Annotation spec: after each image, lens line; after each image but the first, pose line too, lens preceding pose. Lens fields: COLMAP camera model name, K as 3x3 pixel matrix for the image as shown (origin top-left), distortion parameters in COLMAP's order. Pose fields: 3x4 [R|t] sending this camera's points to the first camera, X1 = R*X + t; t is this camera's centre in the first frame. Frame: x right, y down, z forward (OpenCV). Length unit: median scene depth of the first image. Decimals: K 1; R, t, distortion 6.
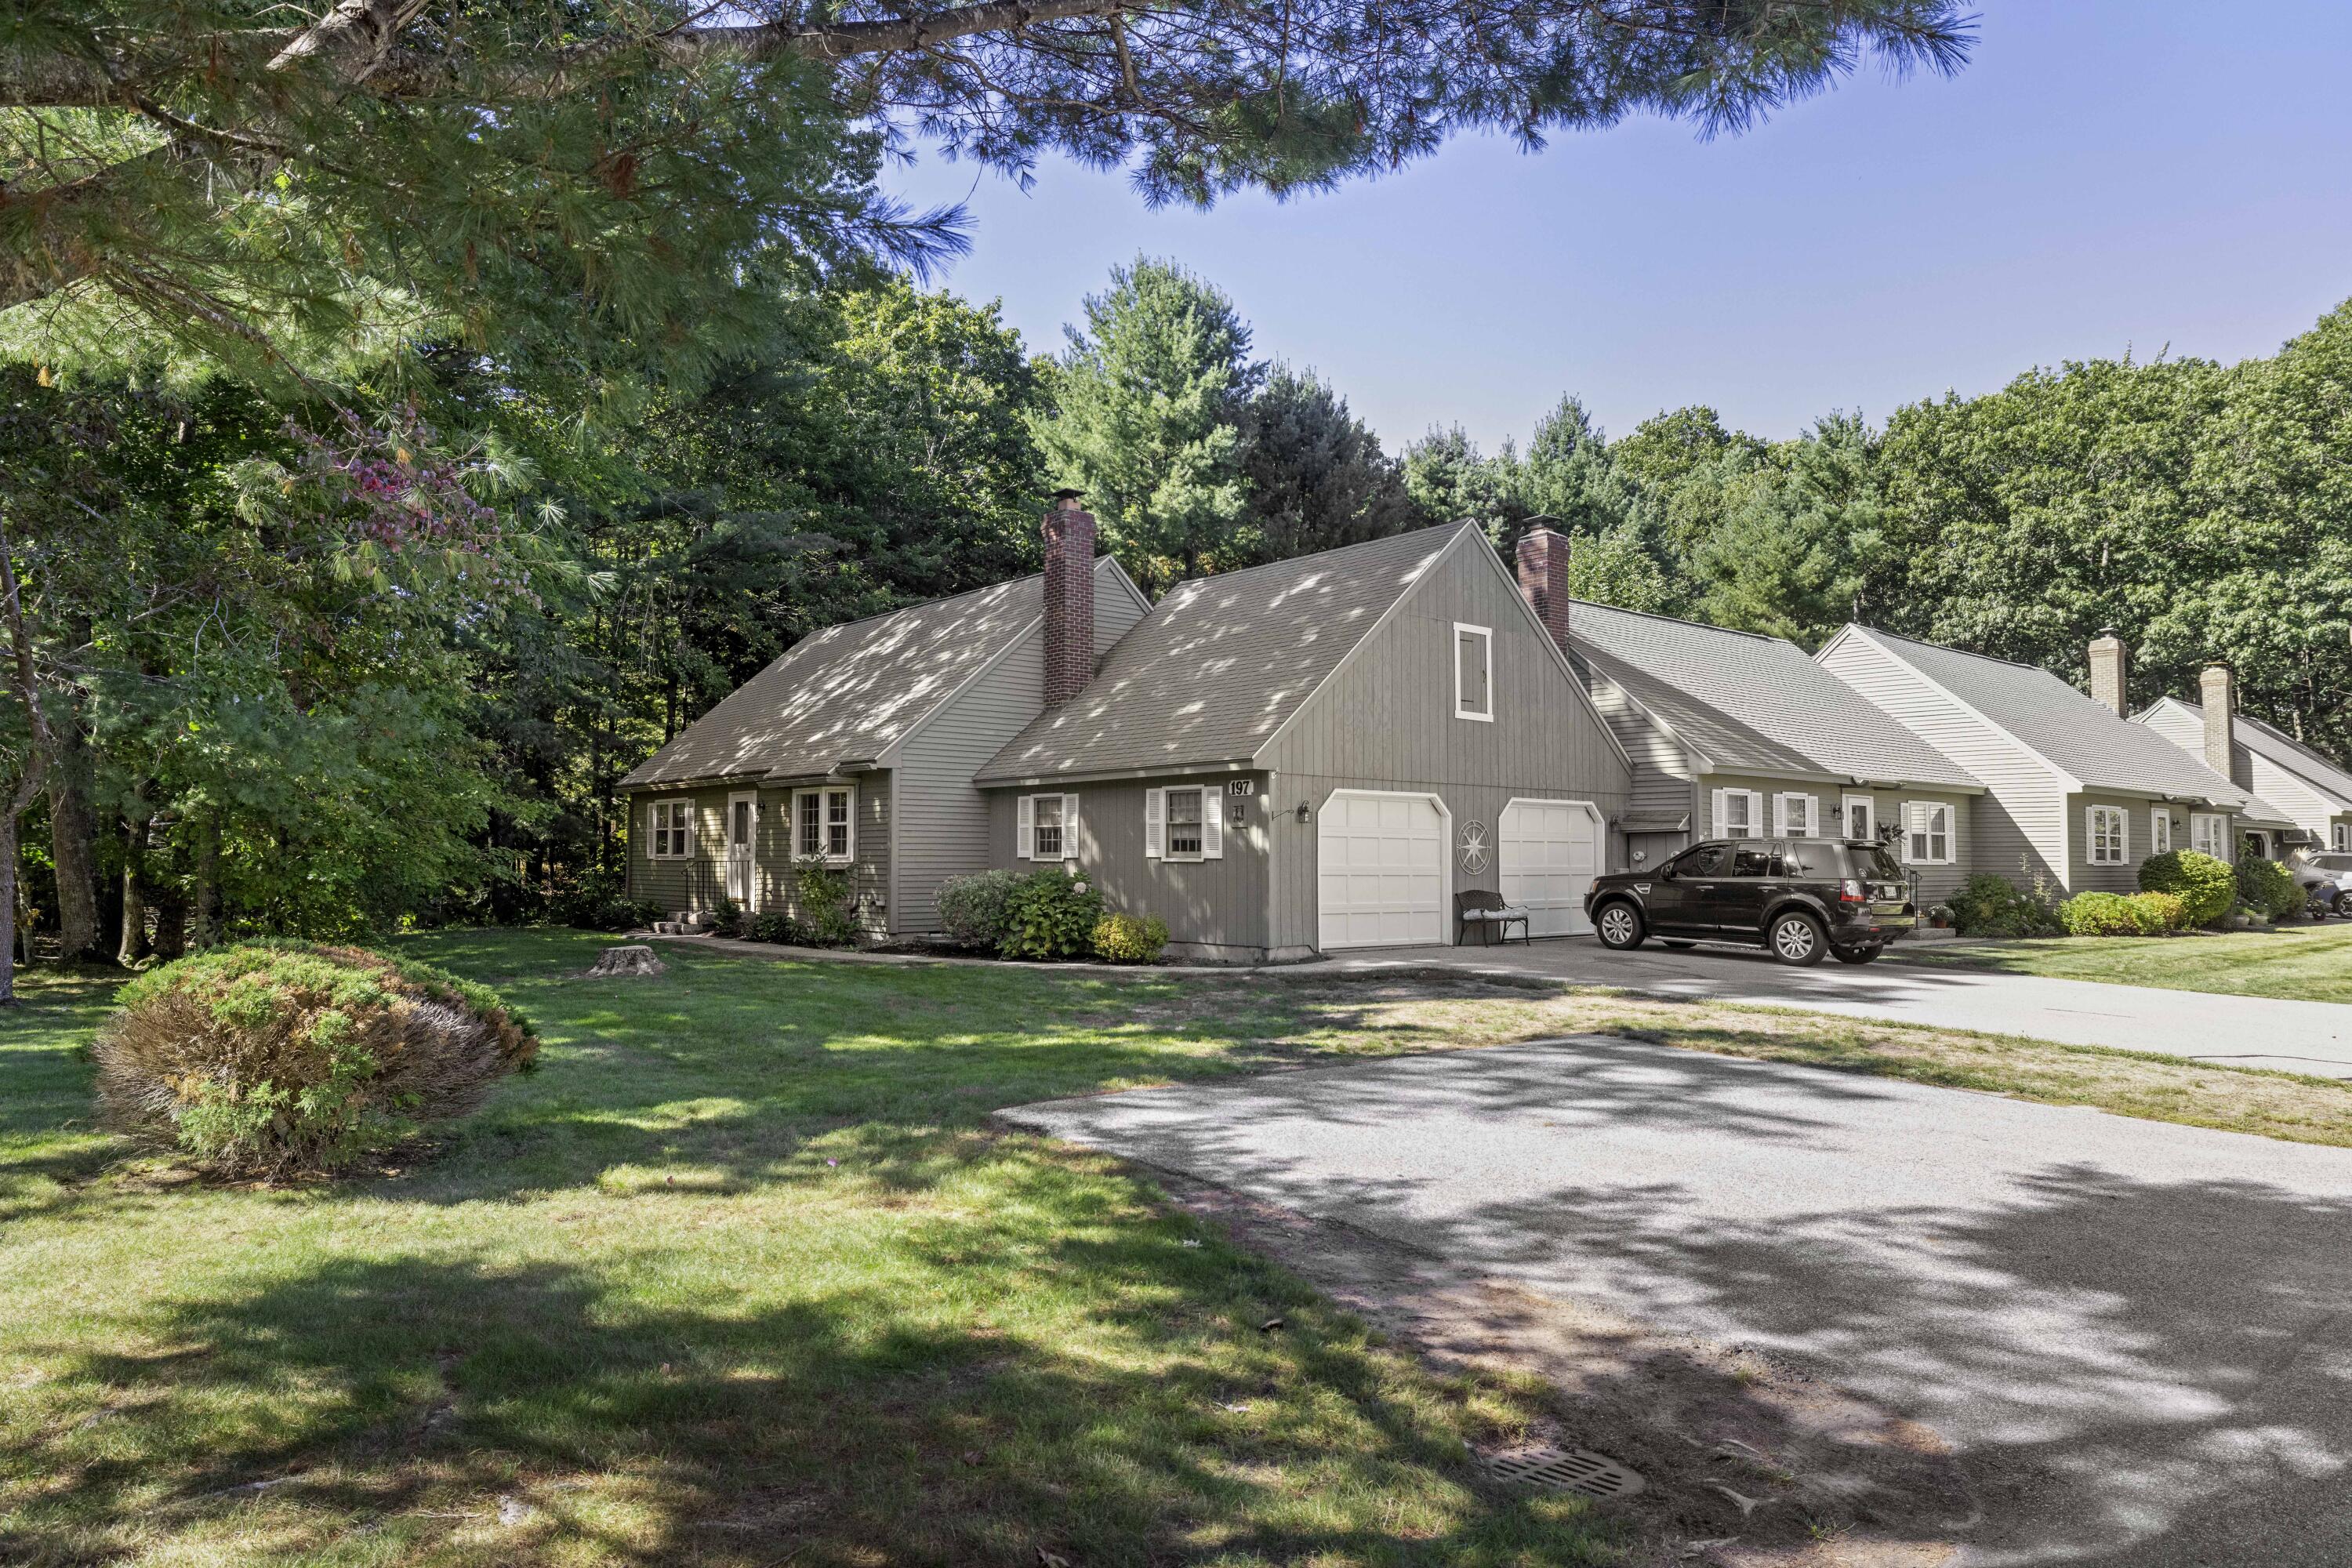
lens RADIAL K [[1288.7, 0, 1176.0], [0, 1288.7, 784.0], [0, 0, 1]] dist [-0.000302, -0.000012]
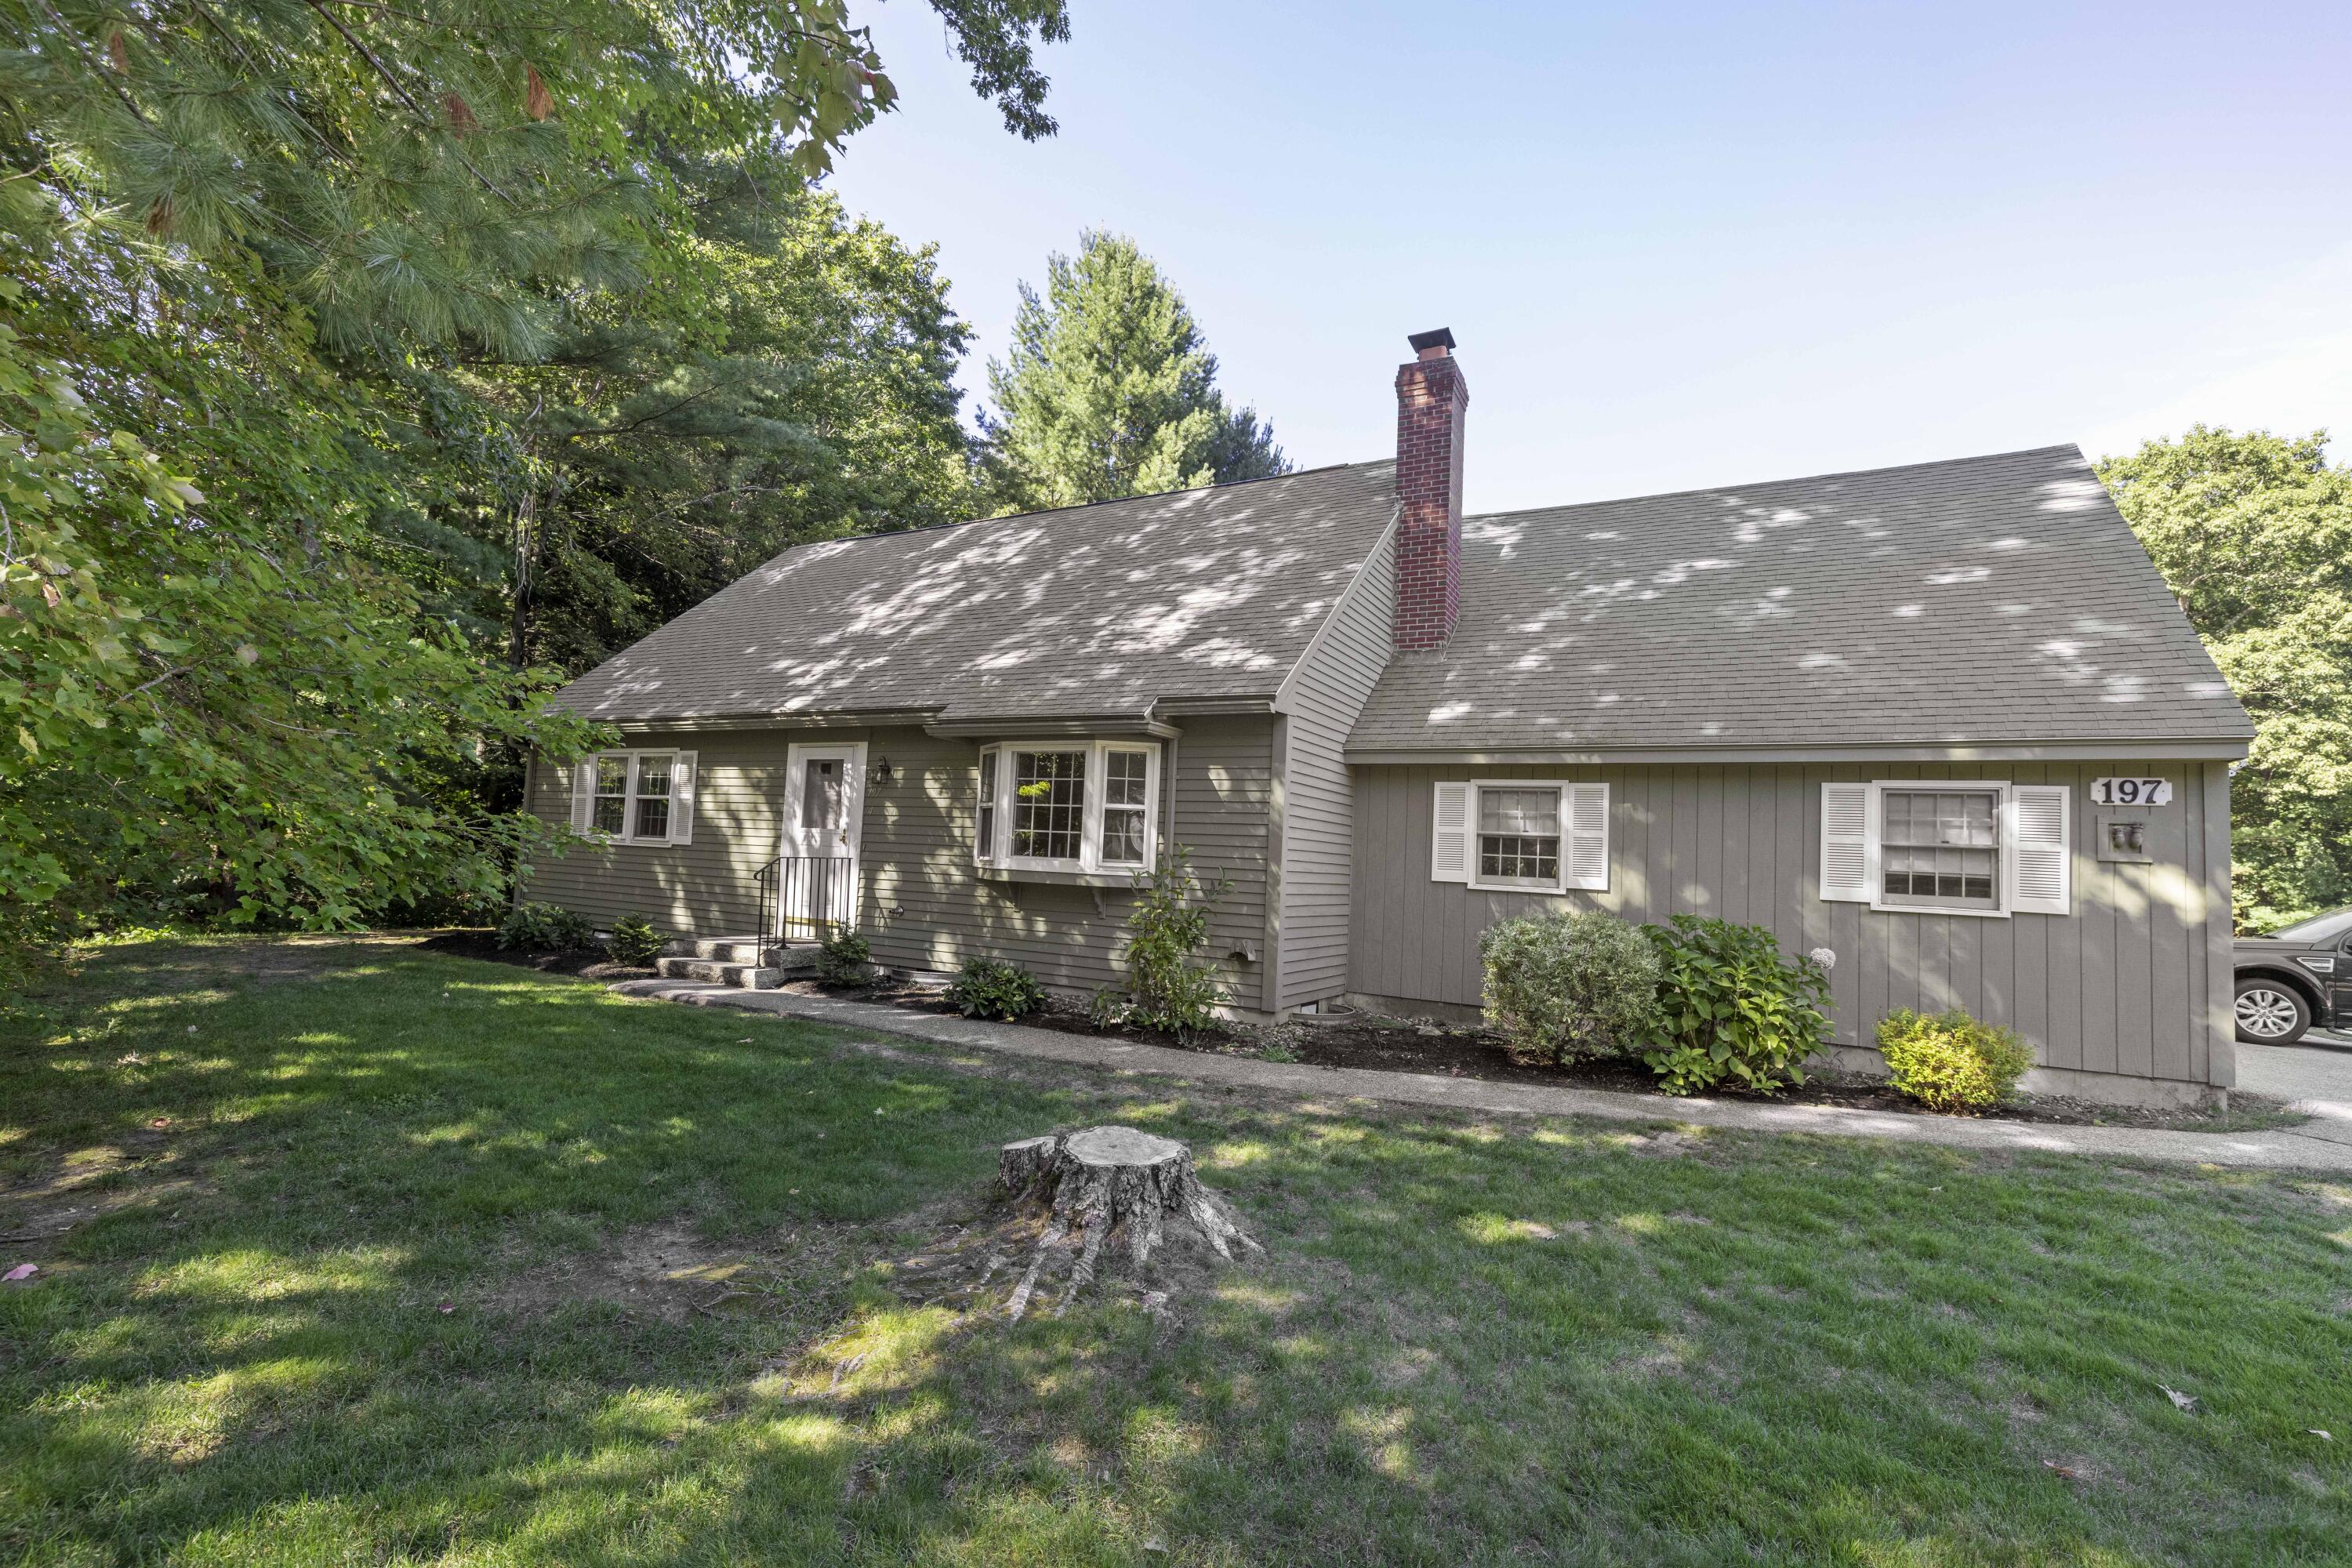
lens RADIAL K [[977.5, 0, 1168.7], [0, 977.5, 791.8], [0, 0, 1]] dist [-0.000433, -0.000552]
pose [[0.940906, 0.065654, 0.332244, -0.384762], [-0.064907, 0.997802, -0.013358, 0.028352], [-0.332390, -0.008996, 0.943099, 0.579704]]
